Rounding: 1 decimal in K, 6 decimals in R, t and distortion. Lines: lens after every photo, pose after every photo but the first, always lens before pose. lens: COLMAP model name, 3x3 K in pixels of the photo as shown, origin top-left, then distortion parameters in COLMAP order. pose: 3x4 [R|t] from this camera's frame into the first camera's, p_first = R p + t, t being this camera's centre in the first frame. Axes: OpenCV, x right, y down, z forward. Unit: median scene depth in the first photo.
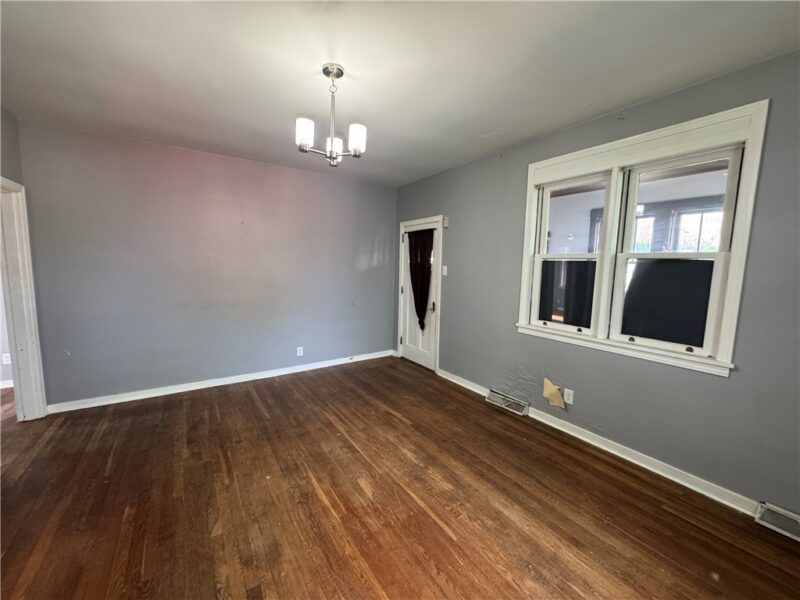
lens RADIAL K [[321.2, 0, 394.1], [0, 321.2, 299.8], [0, 0, 1]] dist [-0.000149, 0.000060]
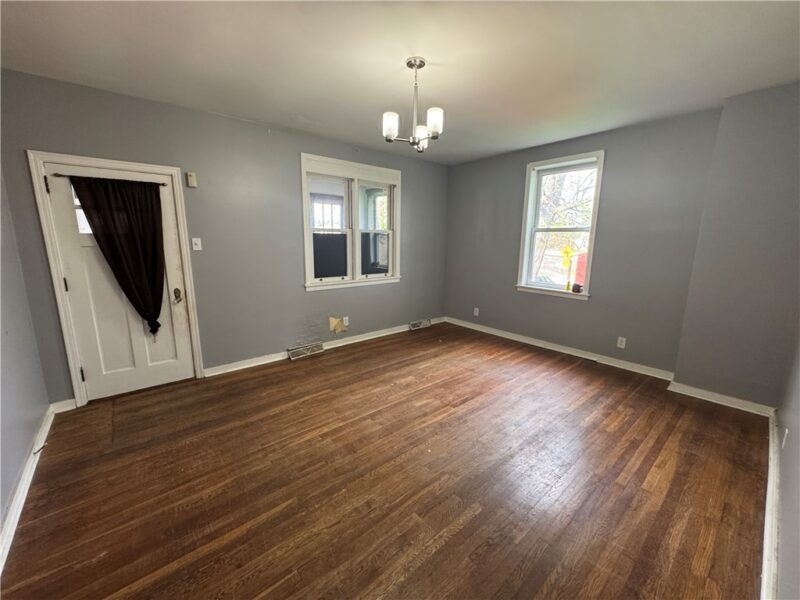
lens RADIAL K [[321.2, 0, 401.3], [0, 321.2, 301.1], [0, 0, 1]] dist [-0.000149, 0.000060]
pose [[-0.122610, -0.209128, 0.970171, -0.965468], [0.099885, 0.969983, 0.221711, -0.112945], [-0.987416, 0.124090, -0.098041, 0.852623]]
